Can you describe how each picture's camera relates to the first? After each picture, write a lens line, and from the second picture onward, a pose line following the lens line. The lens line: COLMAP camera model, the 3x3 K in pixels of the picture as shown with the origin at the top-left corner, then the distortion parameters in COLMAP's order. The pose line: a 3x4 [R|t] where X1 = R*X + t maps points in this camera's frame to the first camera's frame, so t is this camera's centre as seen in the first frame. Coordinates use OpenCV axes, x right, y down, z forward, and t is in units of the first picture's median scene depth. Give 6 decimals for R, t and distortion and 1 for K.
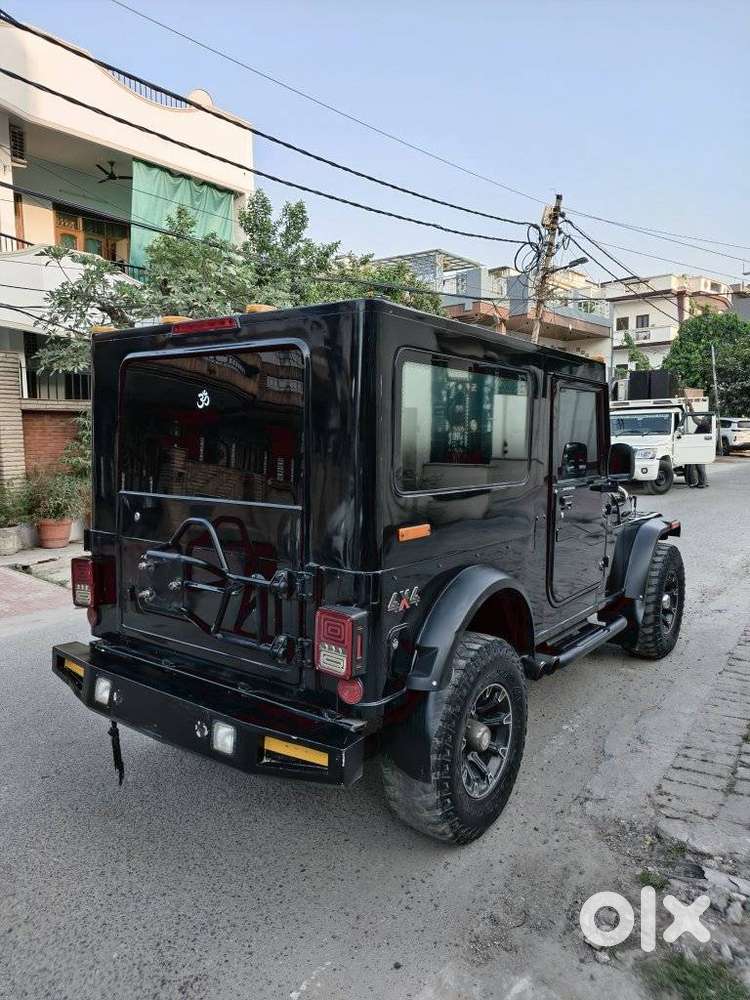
lens RADIAL K [[693.8, 0, 369.1], [0, 693.8, 489.4], [0, 0, 1]] dist [0.045739, -0.042529]
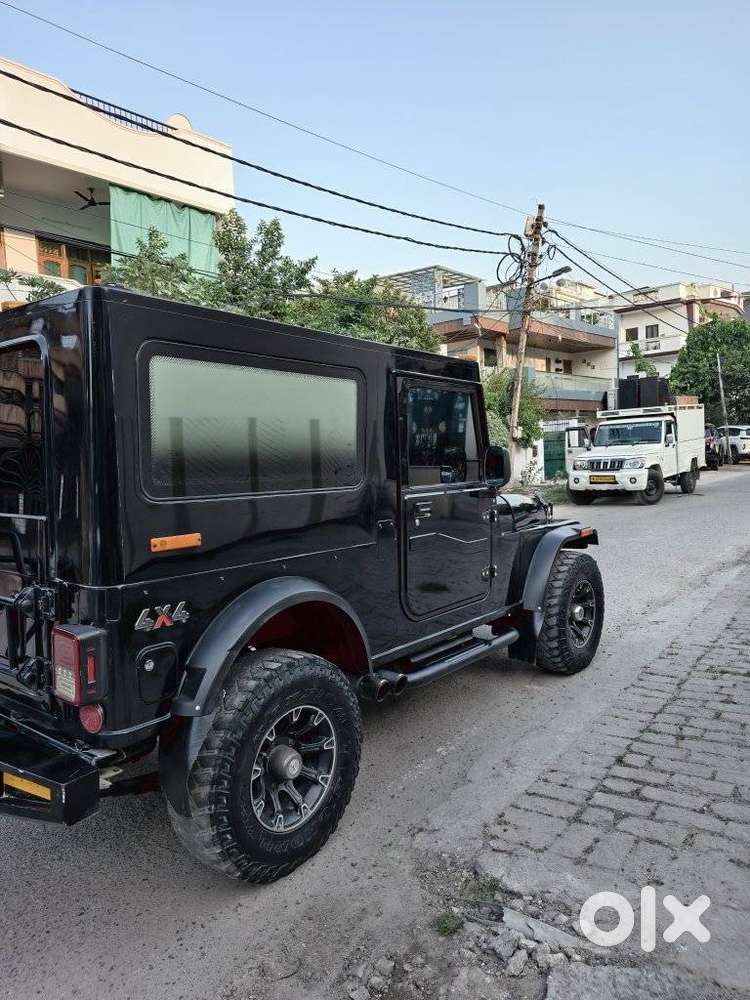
lens RADIAL K [[691.4, 0, 364.5], [0, 691.4, 496.2], [0, 0, 1]] dist [0.047998, -0.049417]
pose [[0.999199, -0.023644, -0.032279, 0.159236], [0.023098, 0.999586, -0.017172, 0.010490], [0.032672, 0.016413, 0.999331, 0.043549]]
